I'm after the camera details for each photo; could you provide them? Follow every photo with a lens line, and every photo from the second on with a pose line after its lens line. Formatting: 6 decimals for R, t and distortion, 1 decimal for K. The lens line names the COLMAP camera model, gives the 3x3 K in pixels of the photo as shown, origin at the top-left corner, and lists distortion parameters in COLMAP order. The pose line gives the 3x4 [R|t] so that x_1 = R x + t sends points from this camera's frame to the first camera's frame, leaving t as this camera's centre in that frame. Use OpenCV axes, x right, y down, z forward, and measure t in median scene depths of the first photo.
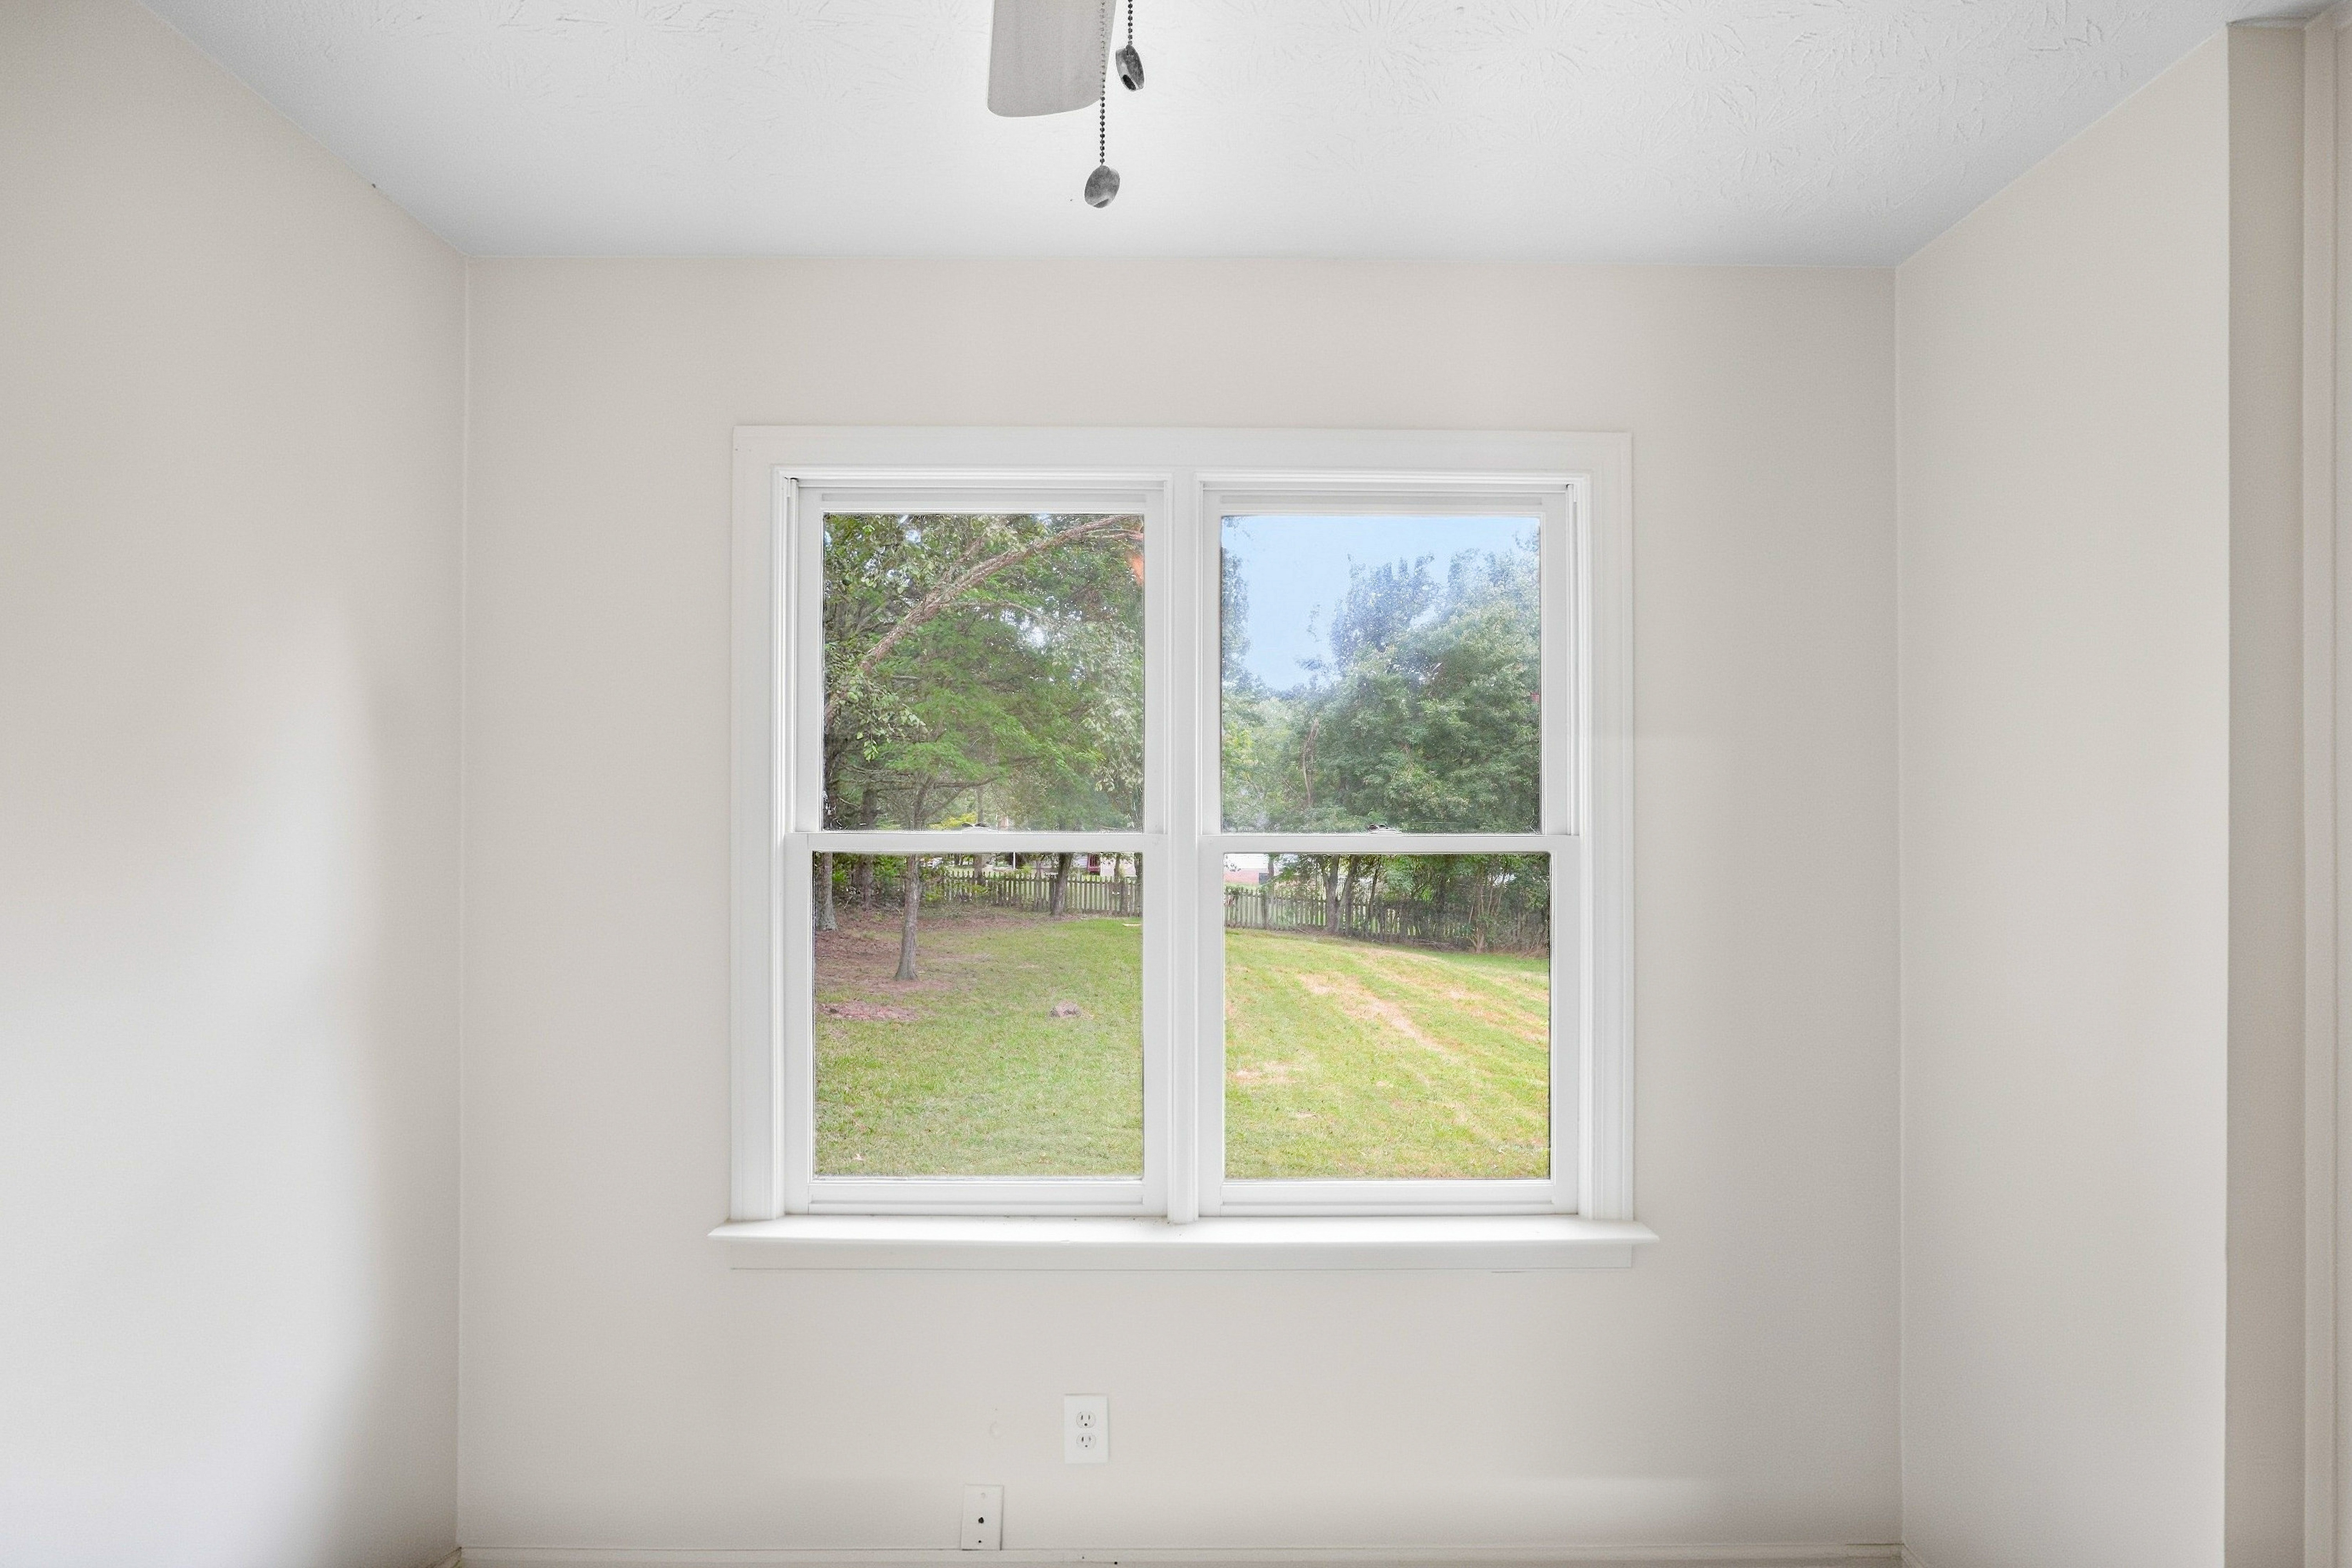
lens RADIAL K [[1075.9, 0, 1173.8], [0, 1075.9, 793.8], [0, 0, 1]] dist [-0.002132, 0.000231]
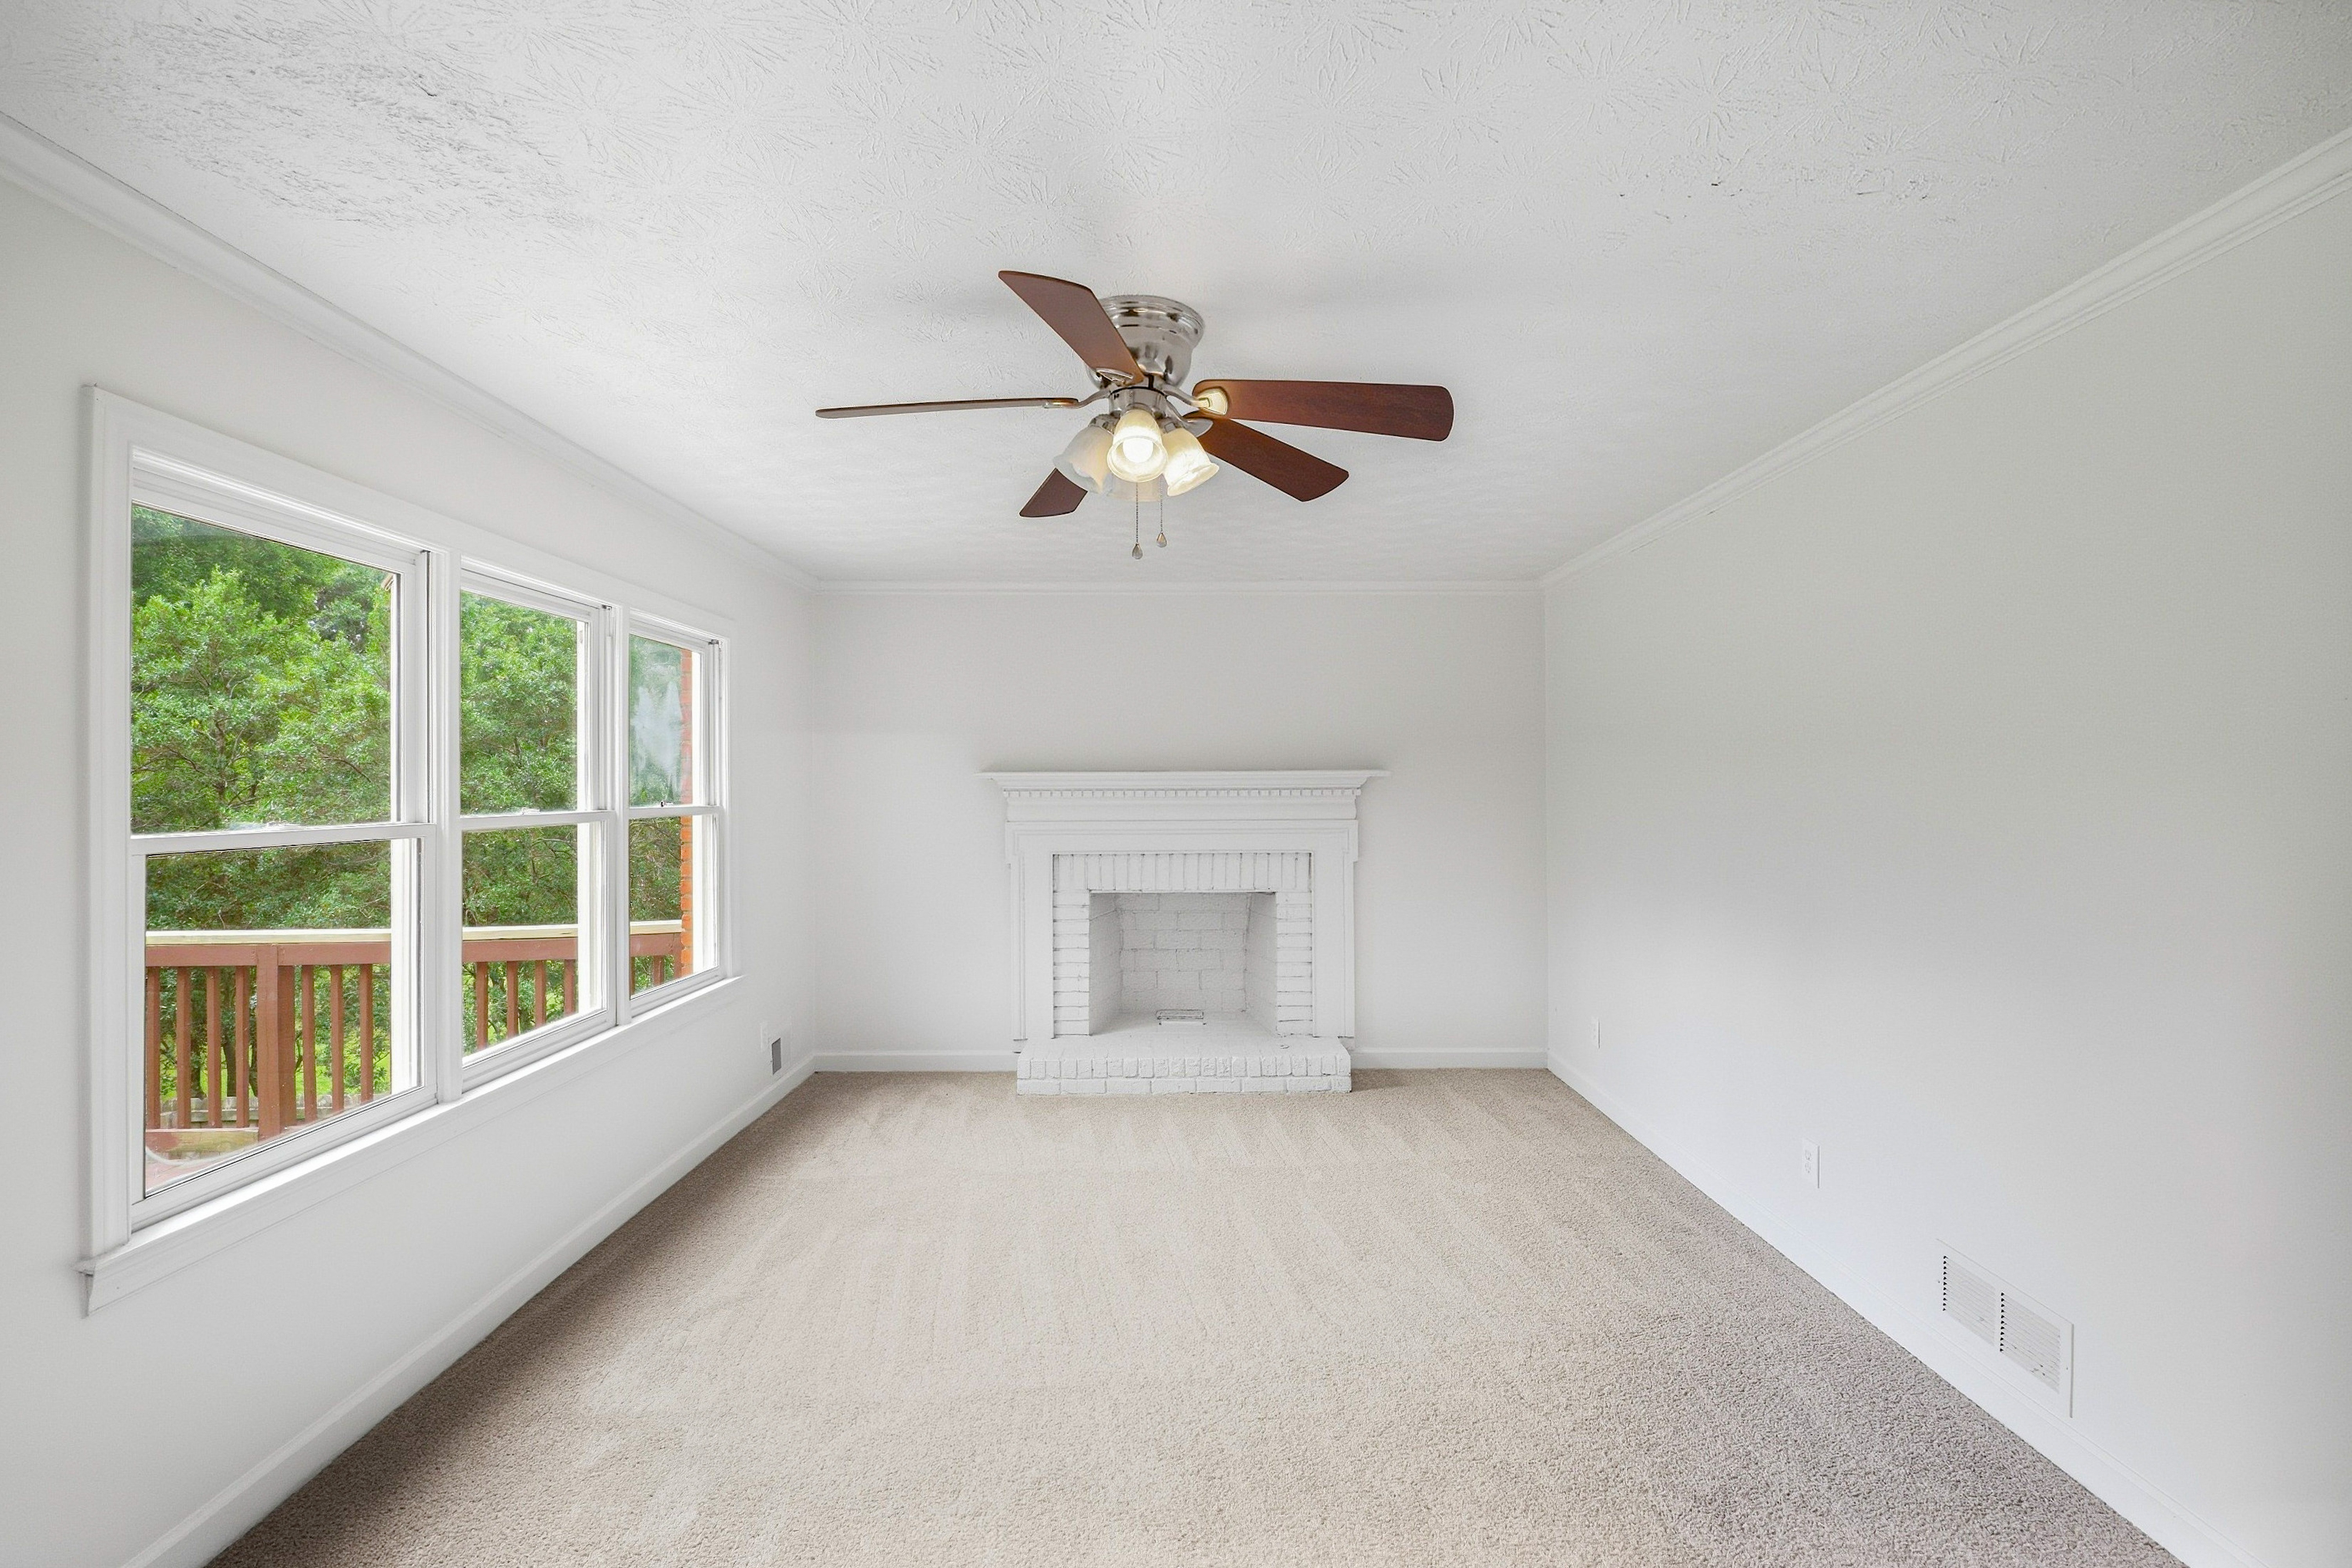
lens RADIAL K [[1075.9, 0, 1173.8], [0, 1075.9, 793.8], [0, 0, 1]] dist [-0.002132, 0.000231]
pose [[-0.072056, -0.012599, 0.997321, -1.328128], [0.017234, 0.999755, 0.013875, 0.003018], [-0.997252, 0.018188, -0.071821, 0.175119]]
